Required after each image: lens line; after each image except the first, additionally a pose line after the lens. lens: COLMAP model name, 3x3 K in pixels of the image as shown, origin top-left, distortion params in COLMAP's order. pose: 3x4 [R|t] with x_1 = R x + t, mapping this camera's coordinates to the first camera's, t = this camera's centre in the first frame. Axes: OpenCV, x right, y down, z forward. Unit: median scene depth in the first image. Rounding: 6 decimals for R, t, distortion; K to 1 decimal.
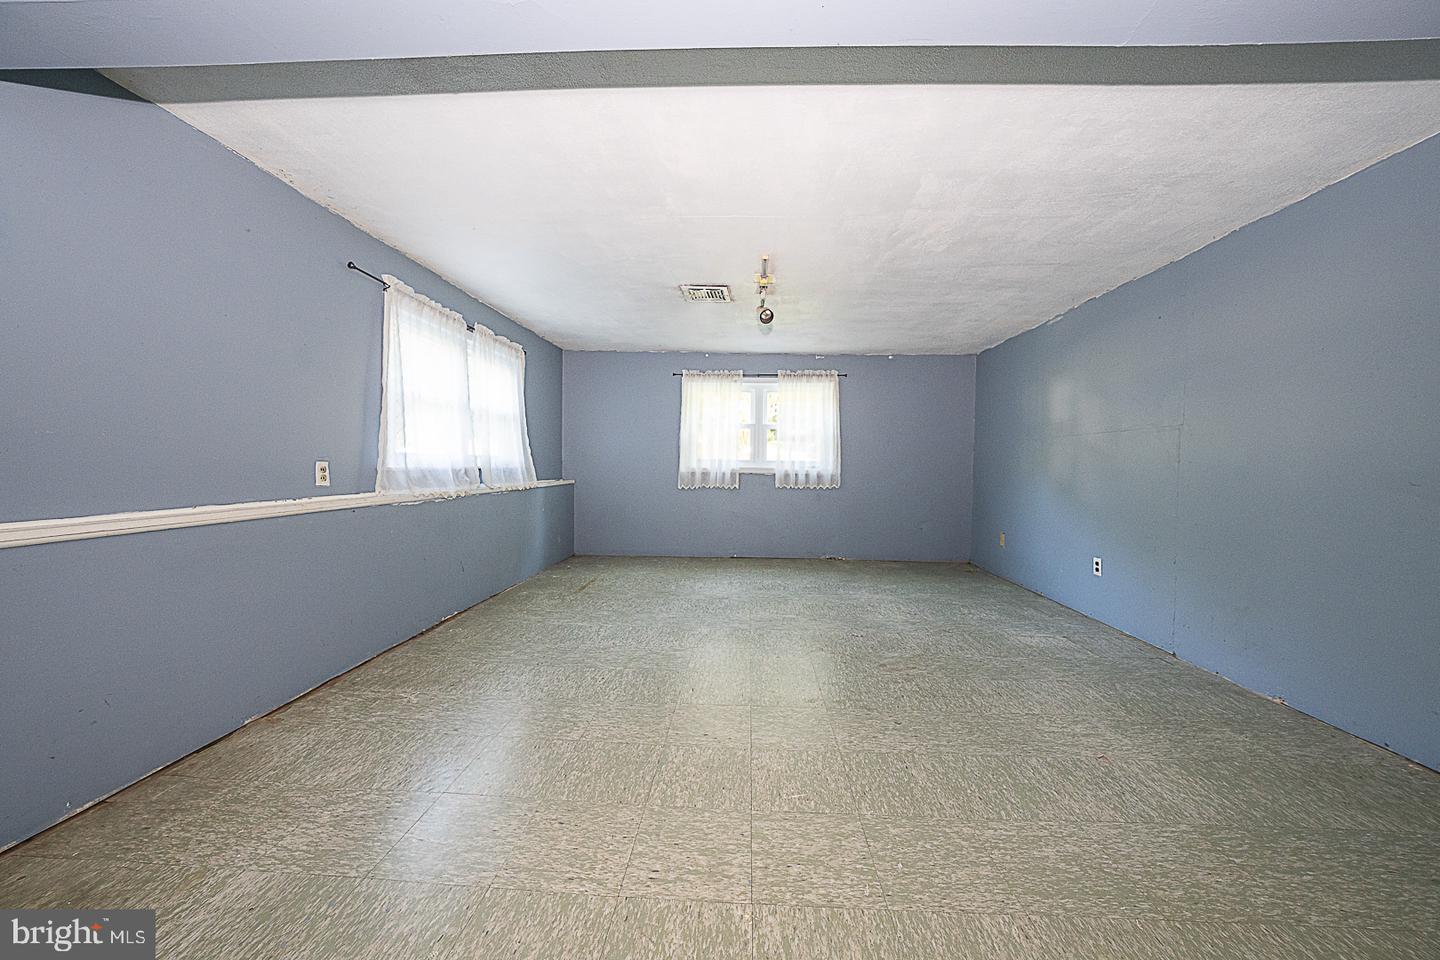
lens RADIAL K [[493.5, 0, 723.1], [0, 493.5, 476.3], [0, 0, 1]] dist [-0.028482, 0.006148]
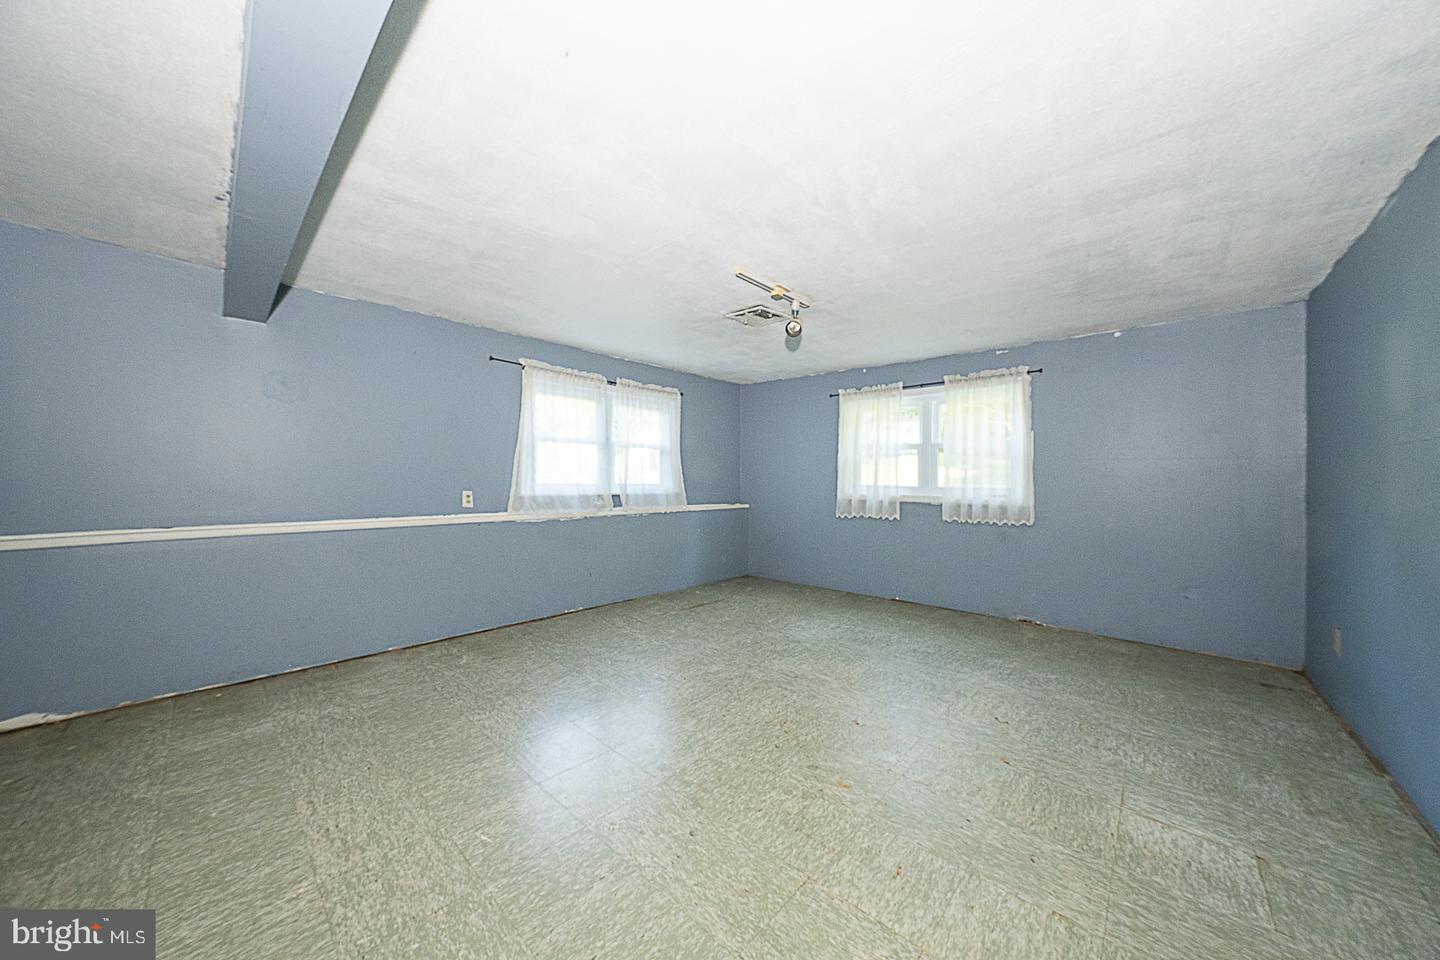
lens RADIAL K [[493.5, 0, 723.1], [0, 493.5, 476.3], [0, 0, 1]] dist [-0.028482, 0.006148]
pose [[0.767327, -0.008616, -0.641199, 0.530423], [-0.016724, 0.999301, -0.033441, -0.026458], [0.641038, 0.036383, 0.766646, 0.233459]]
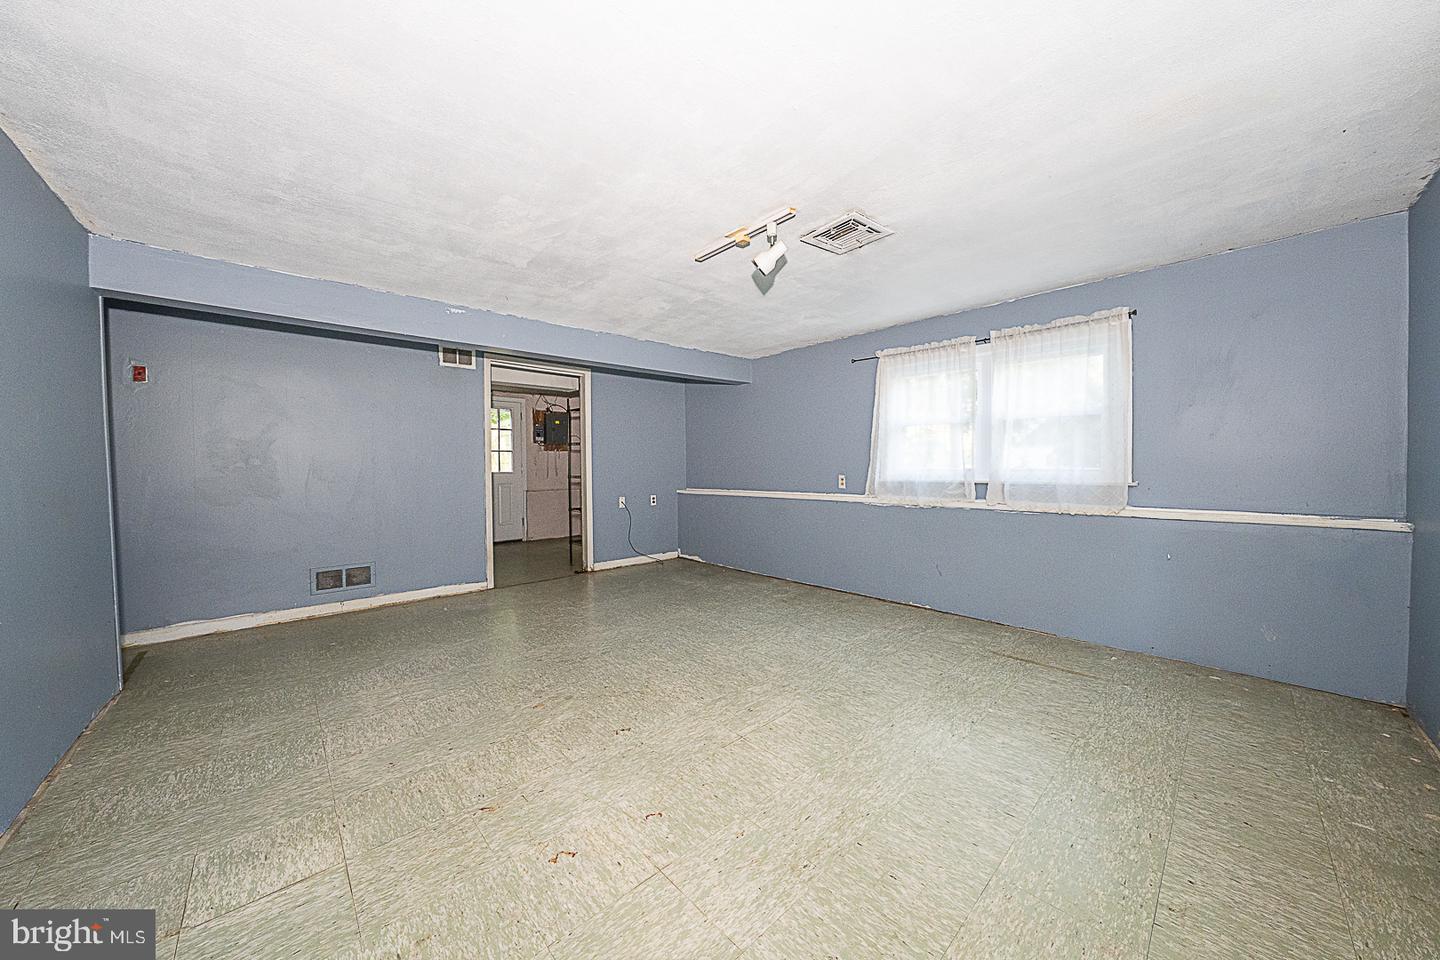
lens RADIAL K [[490.5, 0, 712.1], [0, 490.5, 471.3], [0, 0, 1]] dist [-0.039820, 0.006064]
pose [[-0.712273, -0.003024, -0.701896, 0.582221], [-0.020990, 0.999635, 0.016994, -0.046004], [0.701589, 0.026837, -0.712076, 1.372826]]
